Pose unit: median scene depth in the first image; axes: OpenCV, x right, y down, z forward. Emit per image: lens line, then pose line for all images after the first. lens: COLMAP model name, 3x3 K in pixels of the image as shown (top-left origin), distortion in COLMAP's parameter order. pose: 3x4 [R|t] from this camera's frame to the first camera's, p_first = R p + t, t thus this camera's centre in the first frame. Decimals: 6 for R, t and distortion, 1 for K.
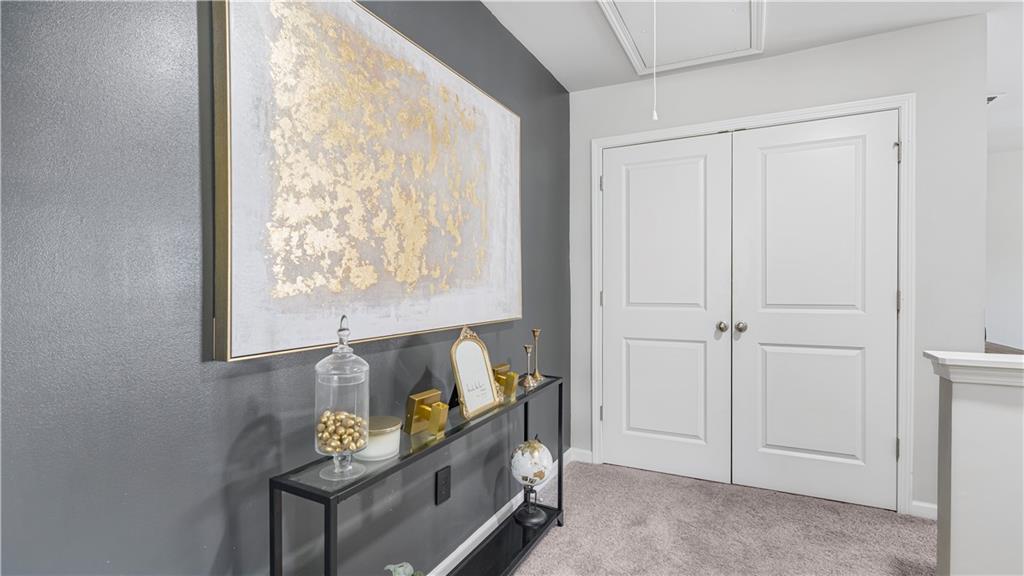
lens RADIAL K [[482.2, 0, 507.6], [0, 482.2, 291.3], [0, 0, 1]] dist [0.002578, -0.000452]
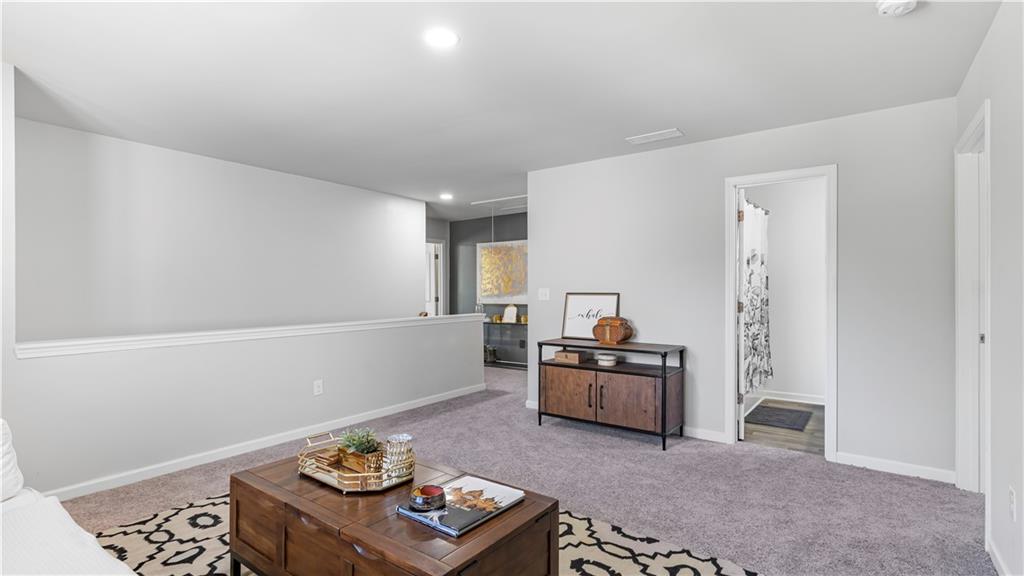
lens RADIAL K [[482.2, 0, 507.6], [0, 482.2, 291.3], [0, 0, 1]] dist [0.002578, -0.000452]
pose [[-0.174828, 0.001223, -0.984598, 4.996476], [-0.013353, 0.999904, 0.003613, -0.060349], [0.984509, 0.013779, -0.174795, 2.074533]]
